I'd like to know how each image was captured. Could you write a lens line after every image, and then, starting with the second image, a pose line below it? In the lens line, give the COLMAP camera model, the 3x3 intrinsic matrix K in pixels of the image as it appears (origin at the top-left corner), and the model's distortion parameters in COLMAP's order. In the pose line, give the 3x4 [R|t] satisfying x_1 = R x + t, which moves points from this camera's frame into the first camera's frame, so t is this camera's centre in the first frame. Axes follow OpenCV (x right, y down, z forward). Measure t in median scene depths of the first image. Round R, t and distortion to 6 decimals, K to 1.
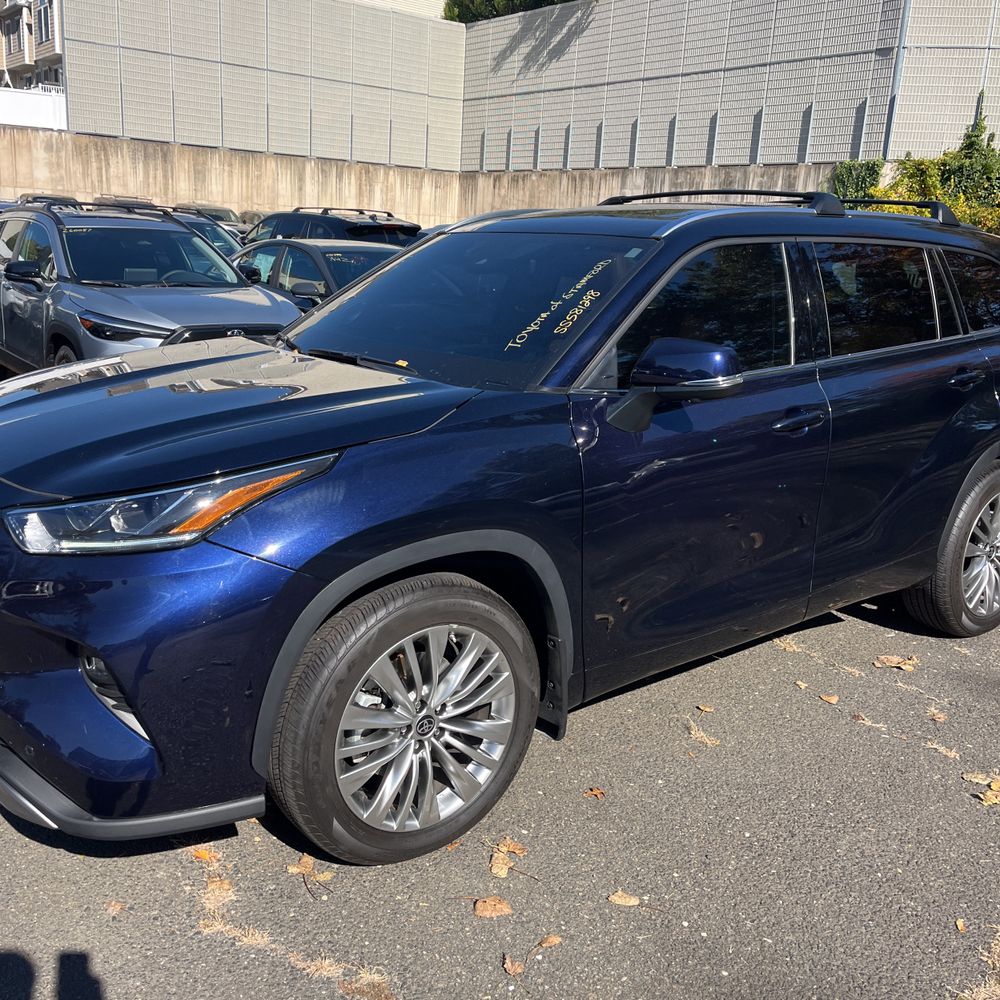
lens RADIAL K [[1018.0, 0, 498.4], [0, 1018.0, 488.8], [0, 0, 1]] dist [0.023649, 0.000000]
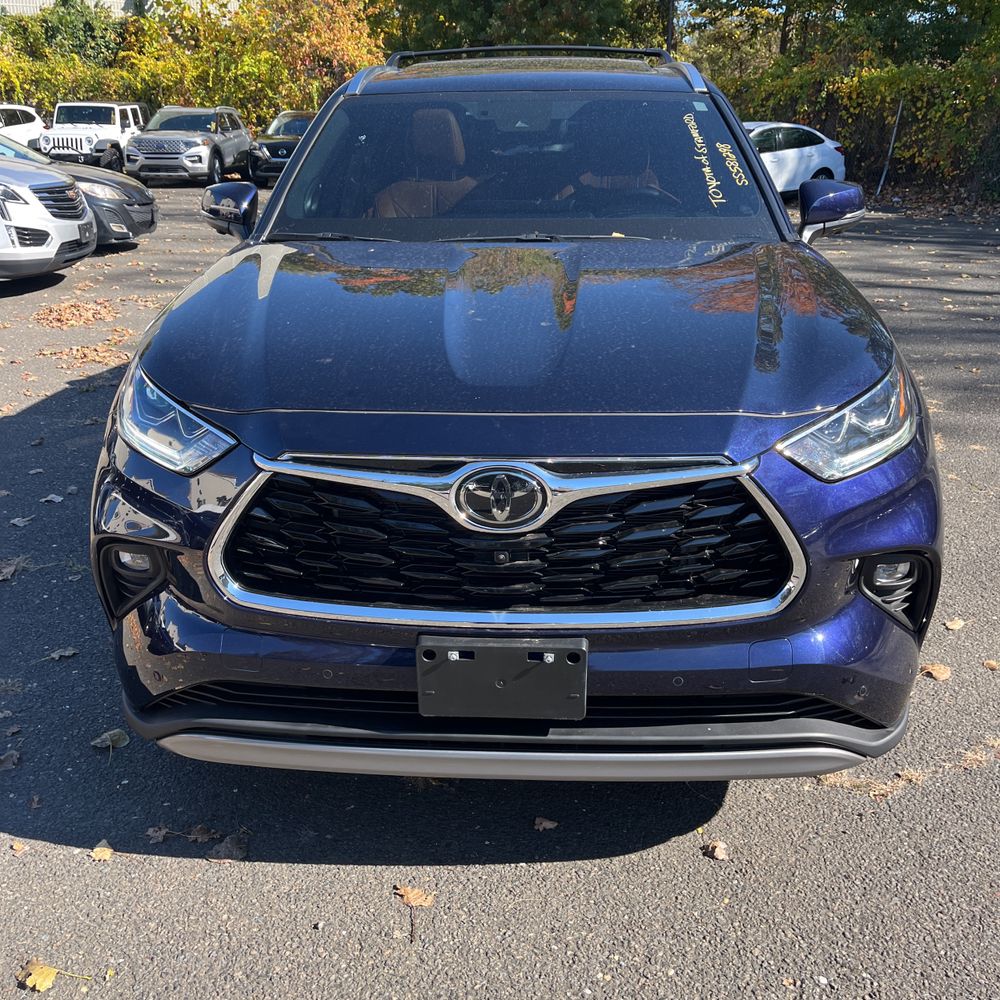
lens RADIAL K [[1018.0, 0, 489.9], [0, 1018.0, 484.1], [0, 0, 1]] dist [0.023649, 0.000000]
pose [[0.651091, -0.290211, 0.701326, -0.093474], [0.206375, 0.956891, 0.204373, -0.012609], [-0.730404, 0.011671, 0.682915, 0.047107]]
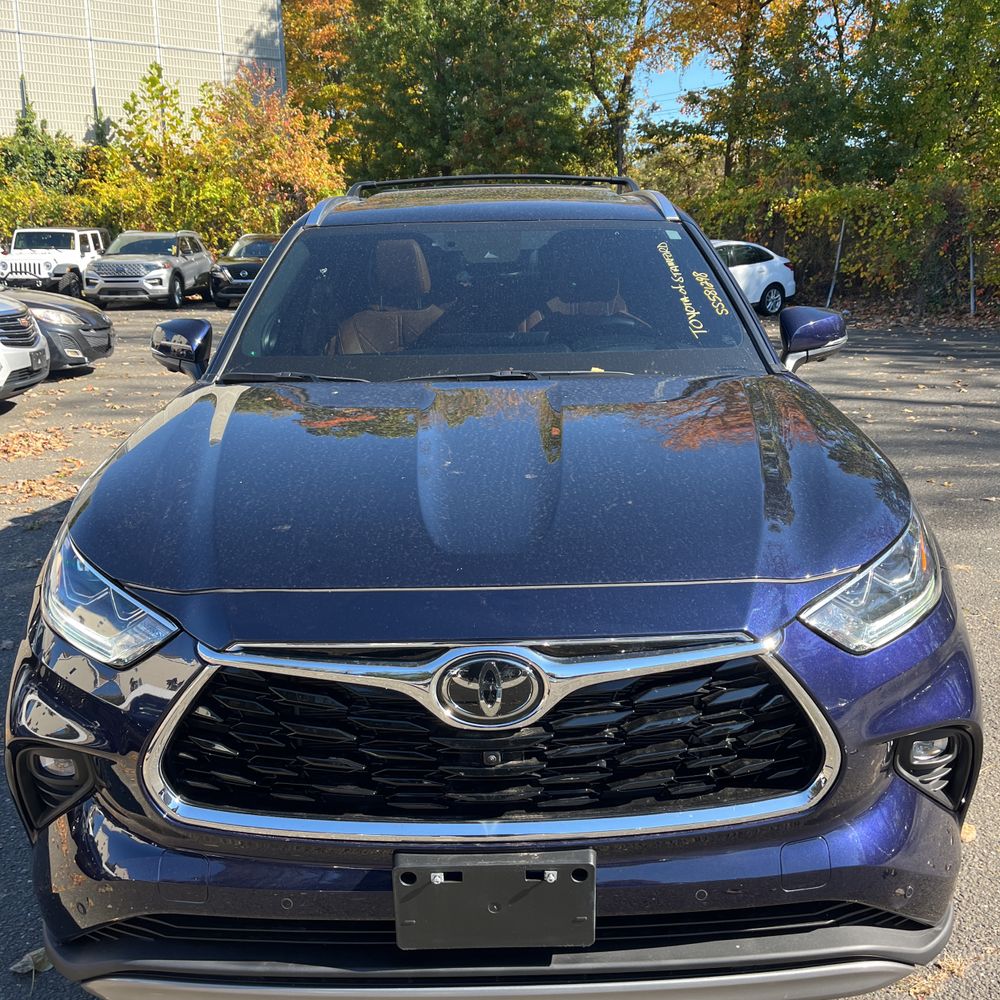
lens RADIAL K [[1018.0, 0, 507.3], [0, 1018.0, 489.2], [0, 0, 1]] dist [0.023649, 0.000000]
pose [[0.607176, -0.232208, 0.759880, -0.087418], [0.223417, 0.967654, 0.117180, -0.015093], [-0.762510, 0.098621, 0.639415, 0.053061]]
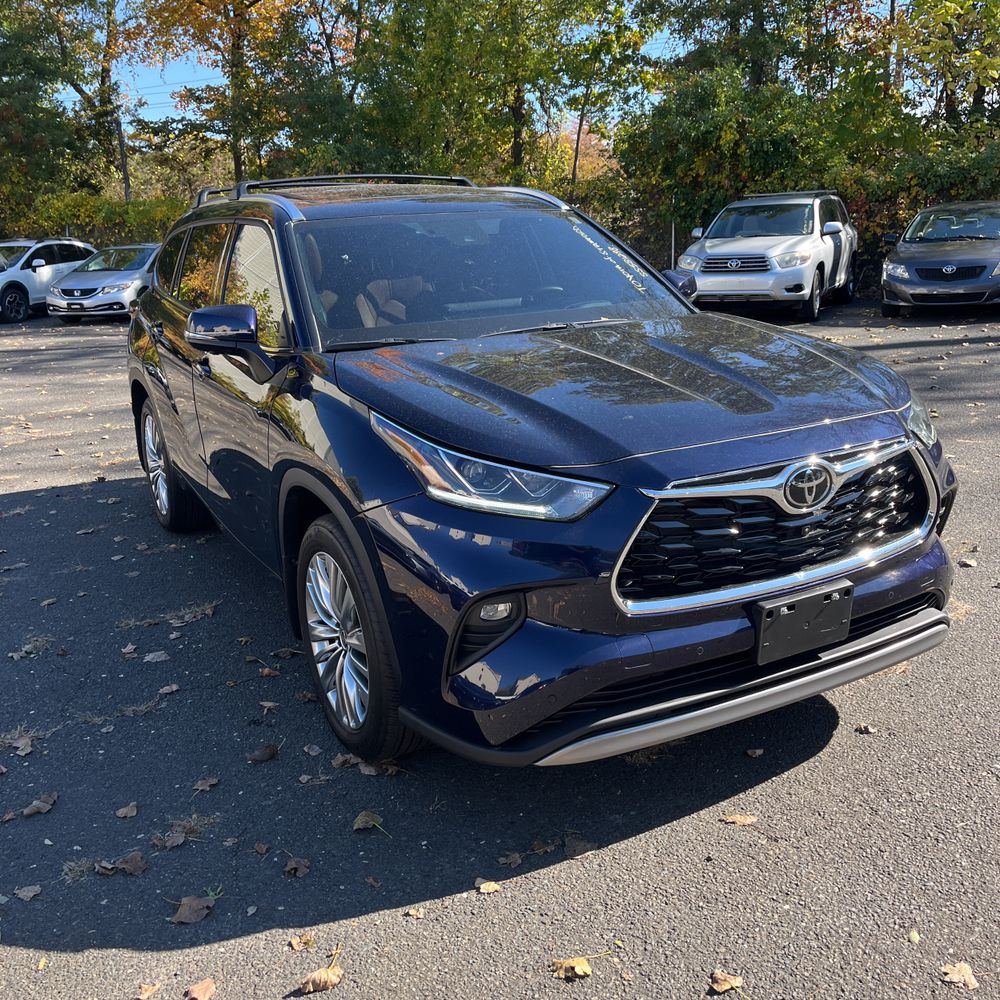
lens RADIAL K [[1018.0, 0, 504.9], [0, 1018.0, 497.8], [0, 0, 1]] dist [0.023649, 0.000000]
pose [[0.156998, -0.298059, 0.941548, -0.136098], [0.280075, 0.927667, 0.246964, -0.026875], [-0.947053, 0.224932, 0.229121, 0.092518]]
